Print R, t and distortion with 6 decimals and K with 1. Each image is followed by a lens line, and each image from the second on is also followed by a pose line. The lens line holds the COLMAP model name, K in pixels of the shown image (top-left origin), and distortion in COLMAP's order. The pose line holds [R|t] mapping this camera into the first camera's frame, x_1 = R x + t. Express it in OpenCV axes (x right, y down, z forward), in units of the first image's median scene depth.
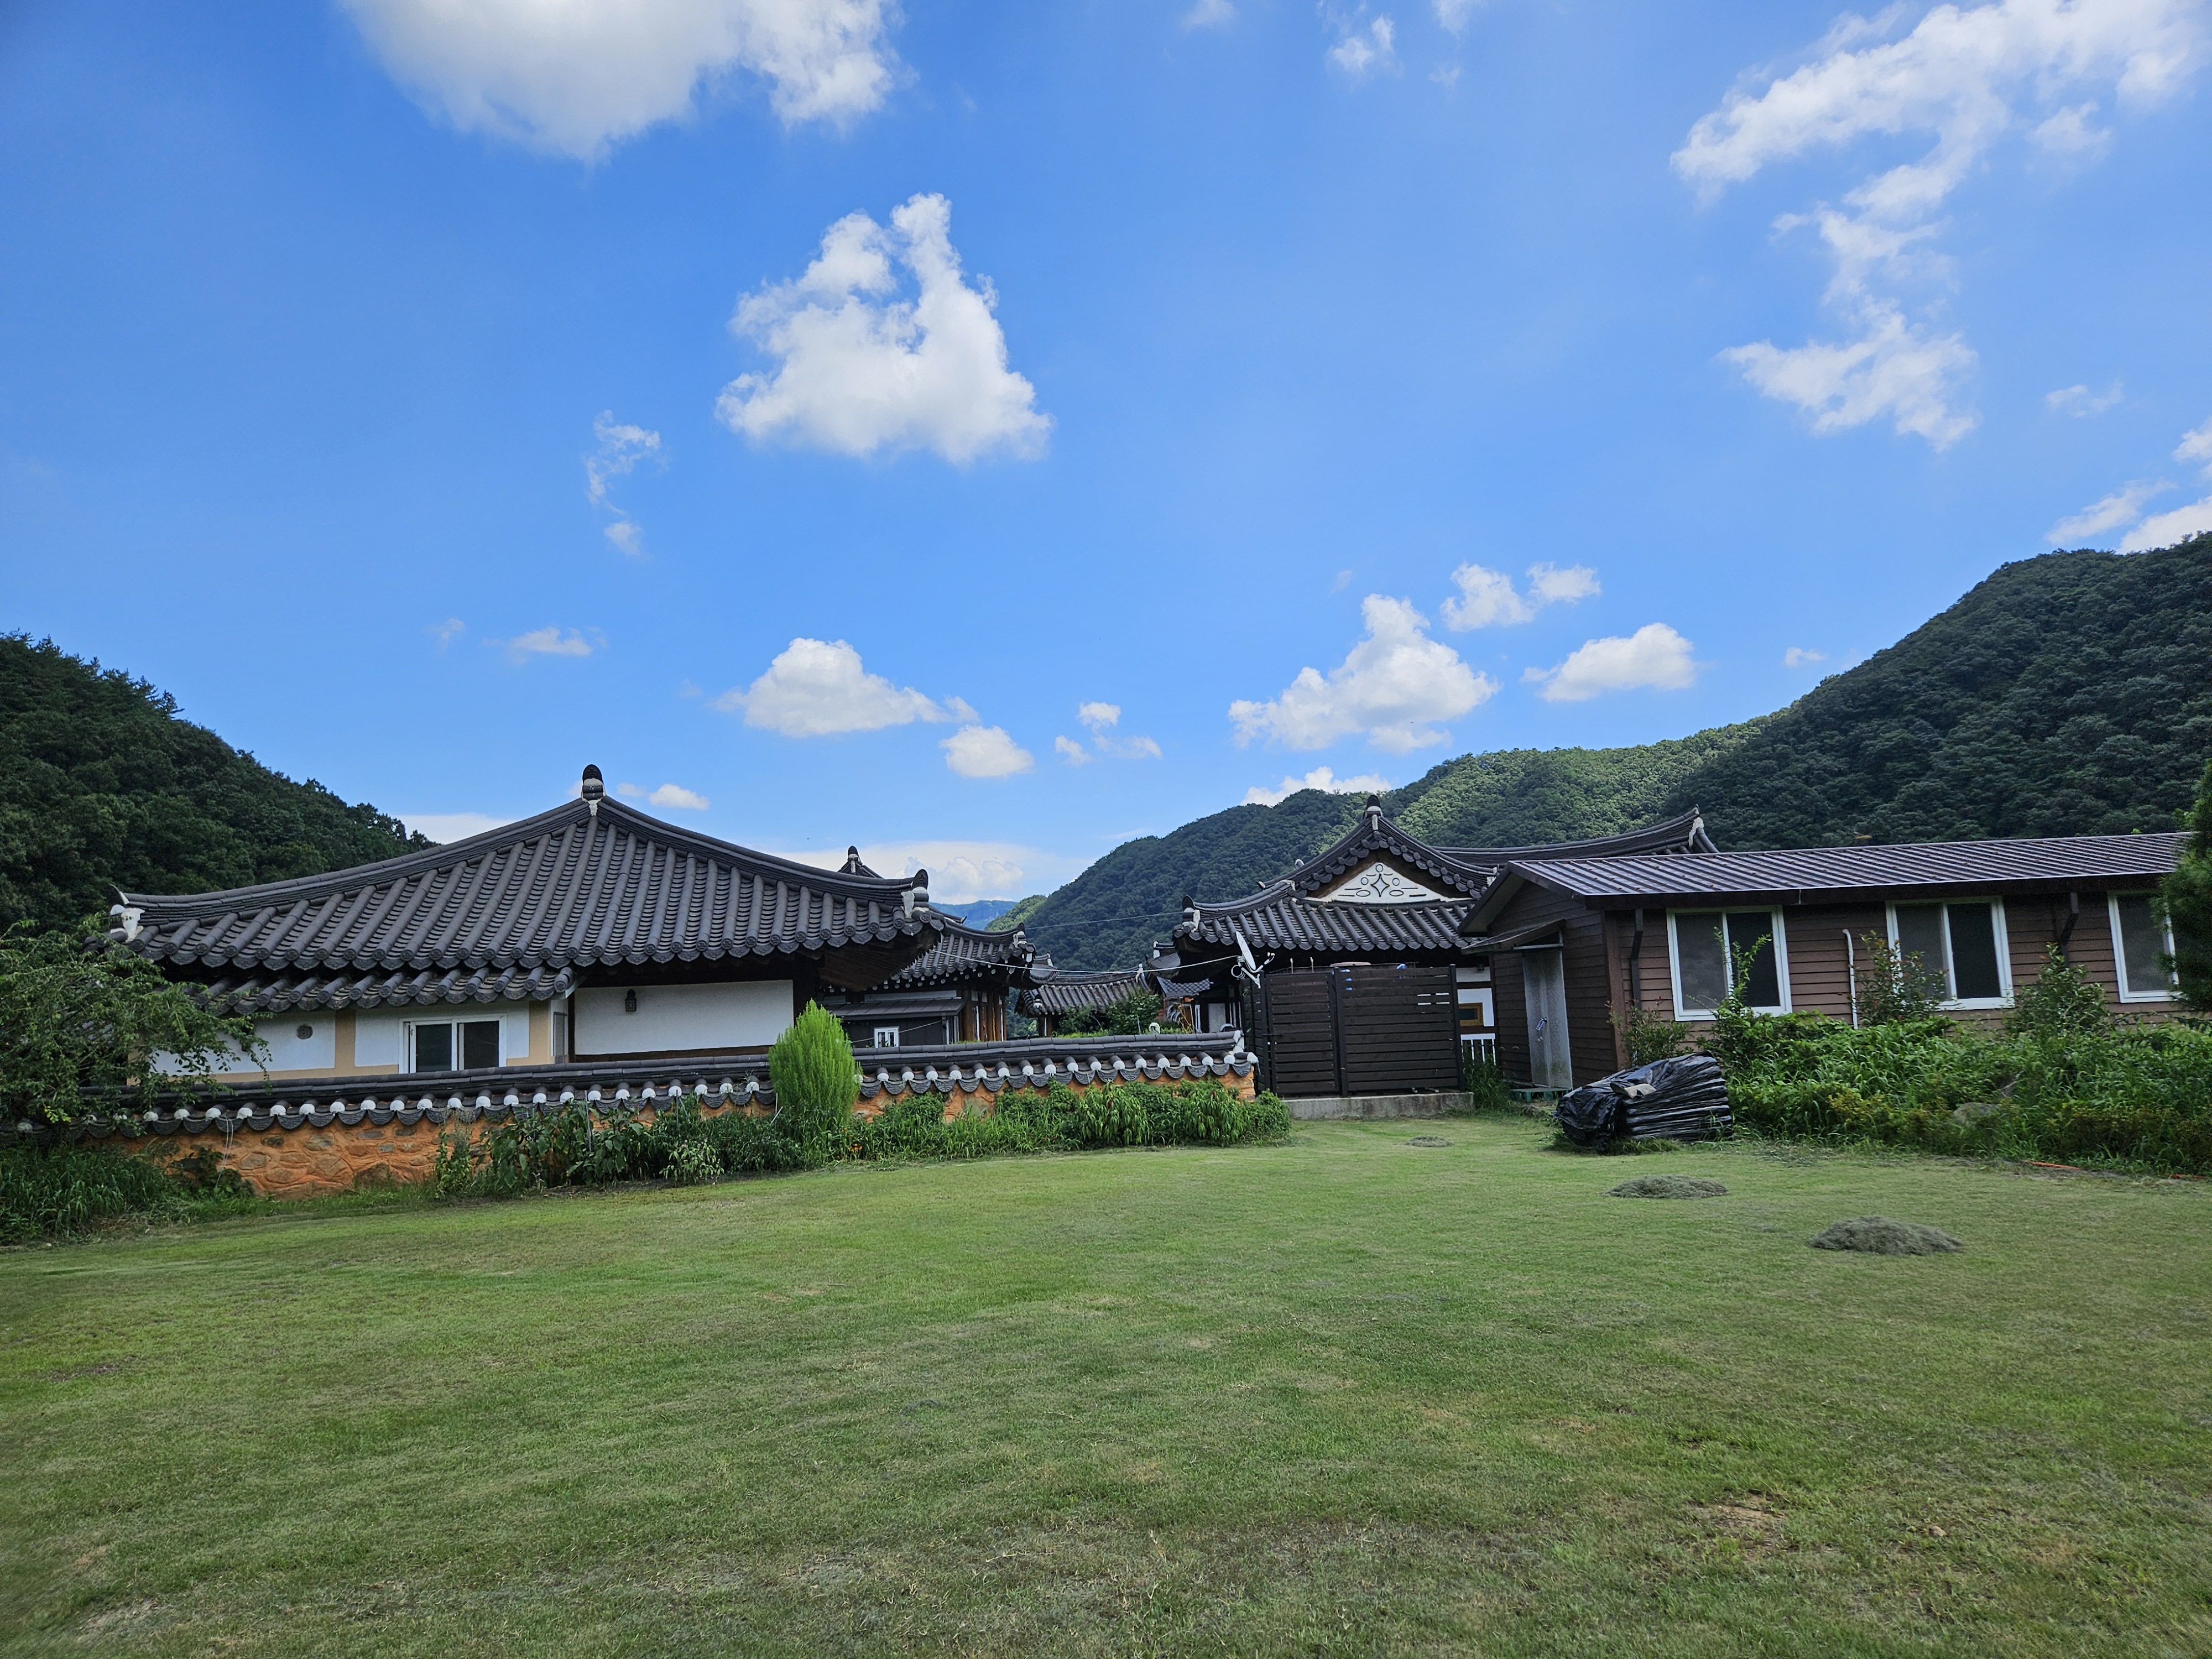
lens RADIAL K [[1619.1, 0, 1106.4], [0, 1619.1, 831.0], [0, 0, 1]] dist [0.076110, -0.047537]
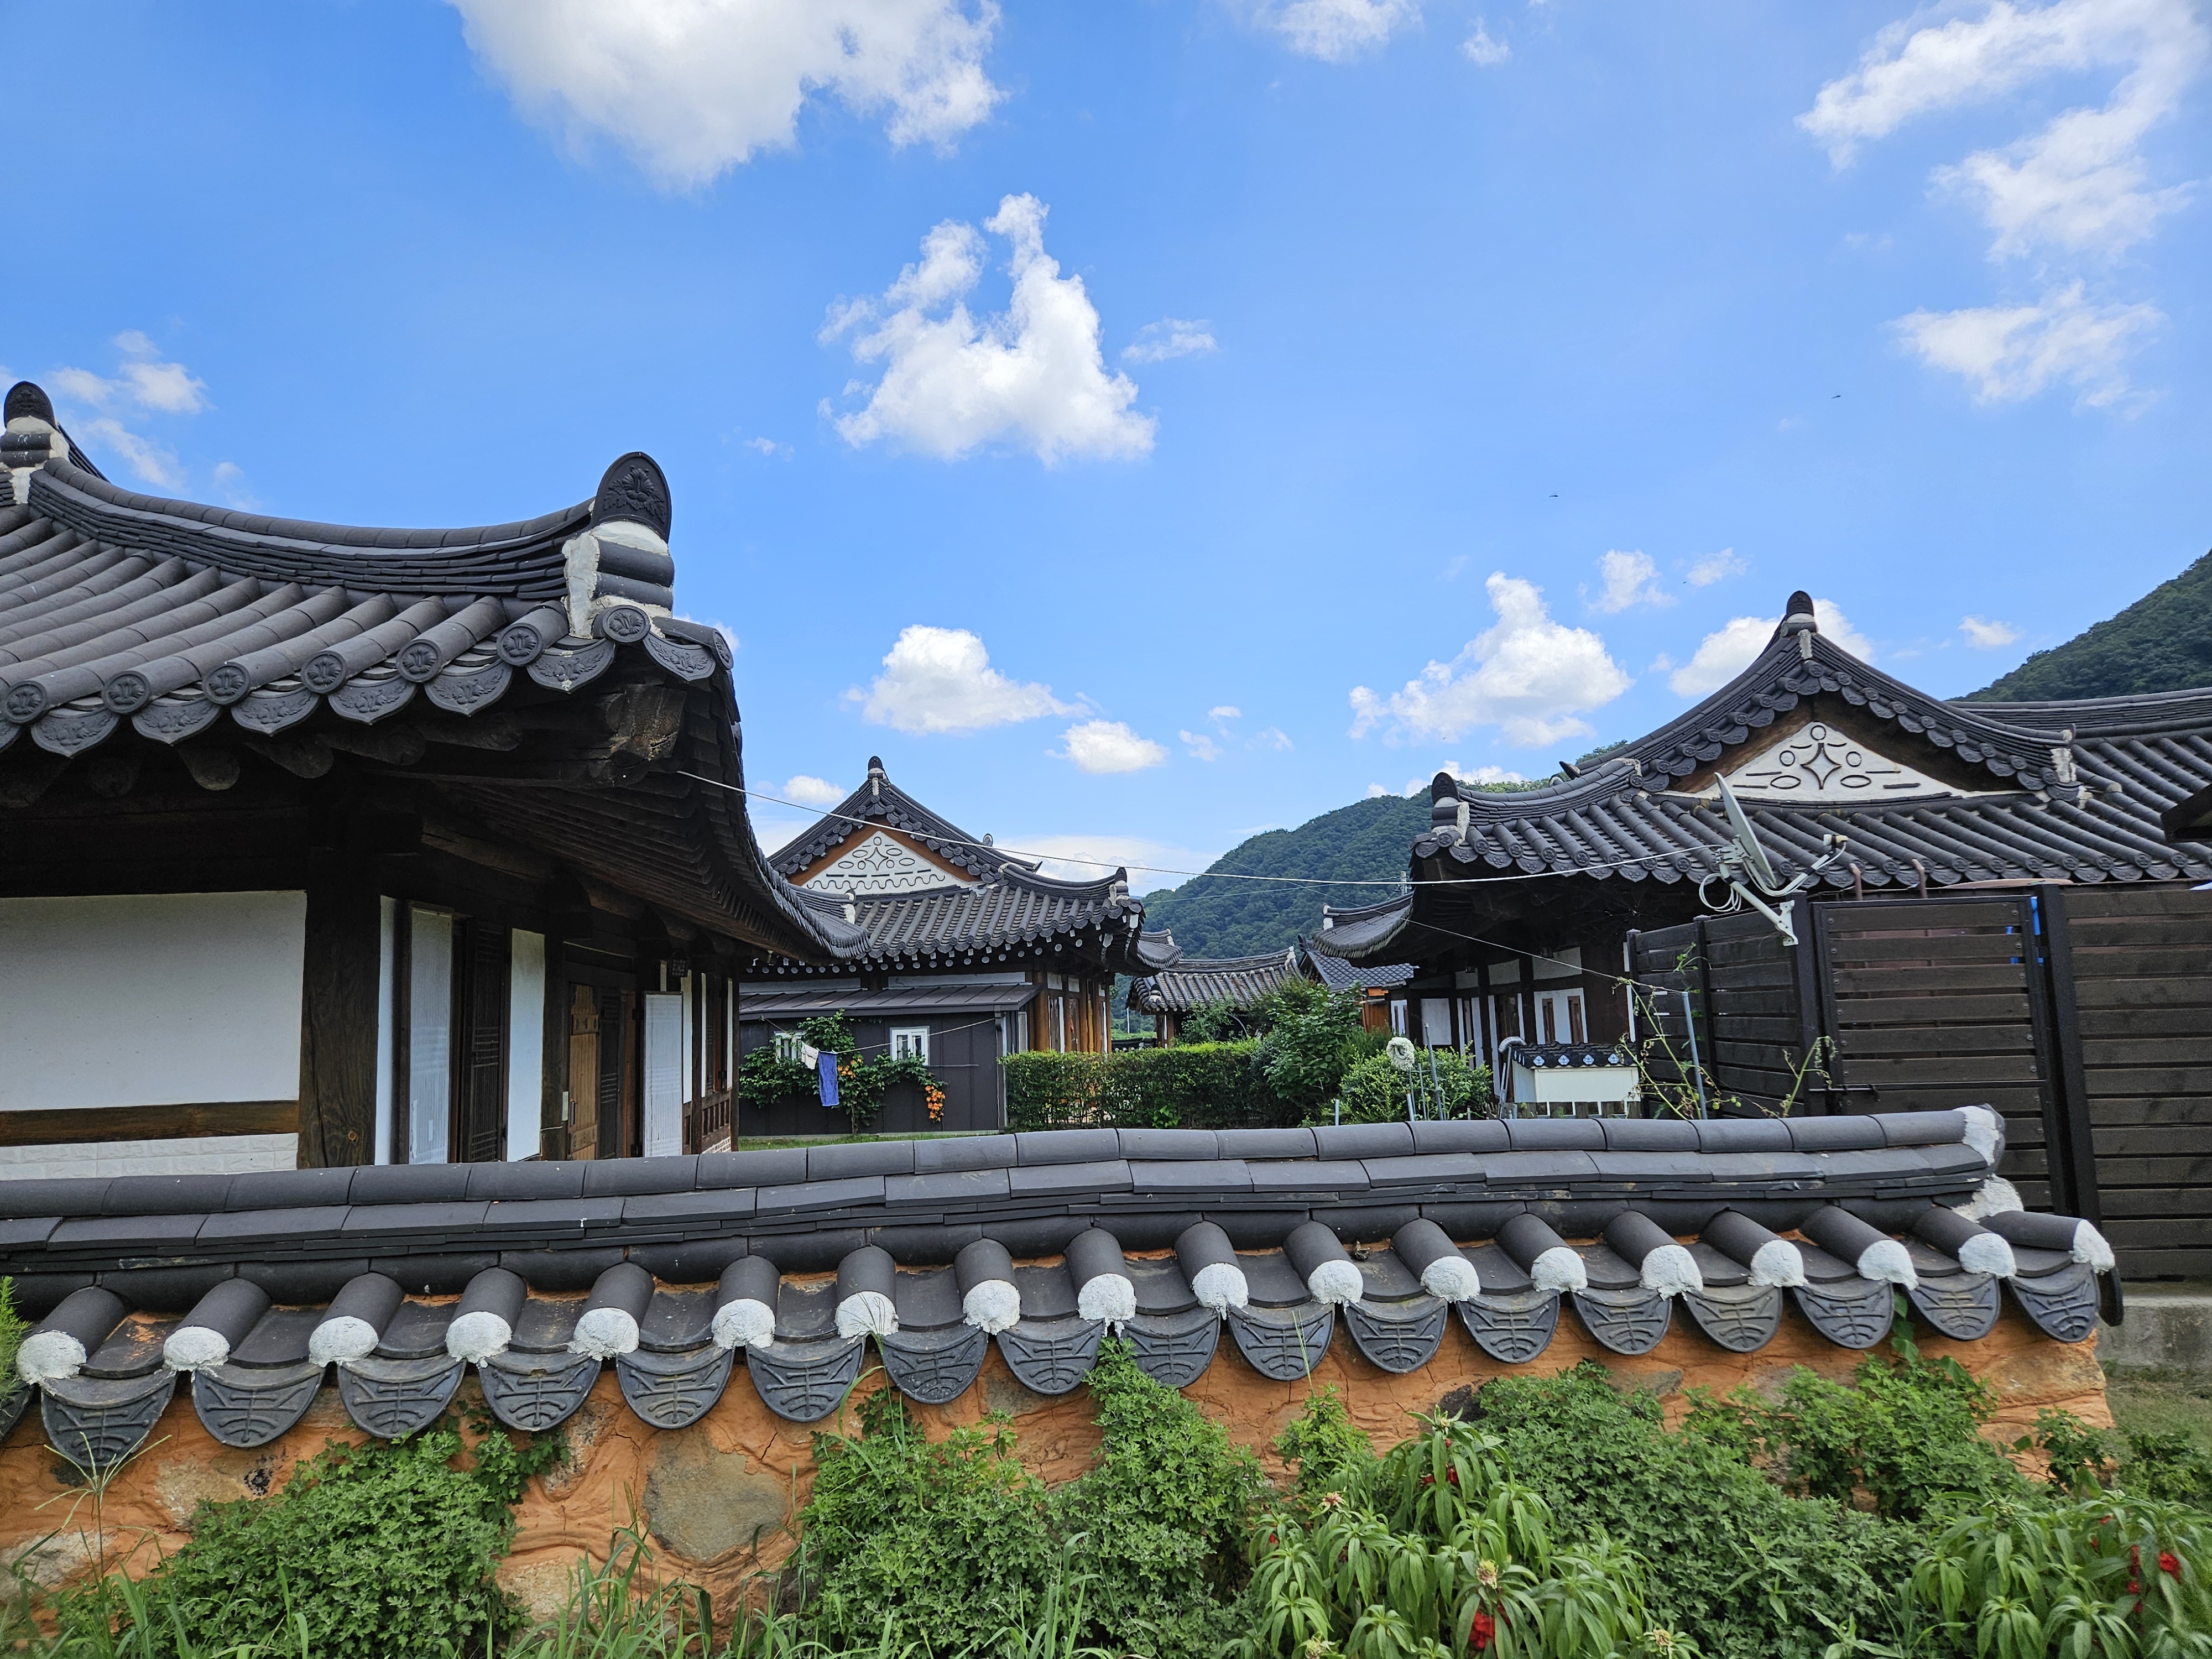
lens RADIAL K [[1619.1, 0, 1106.4], [0, 1619.1, 831.0], [0, 0, 1]] dist [0.076110, -0.047537]
pose [[0.996877, 0.005828, -0.078752, -0.008681], [-0.005624, 0.999980, 0.002818, 0.040052], [0.078767, -0.002366, 0.996890, 0.358864]]
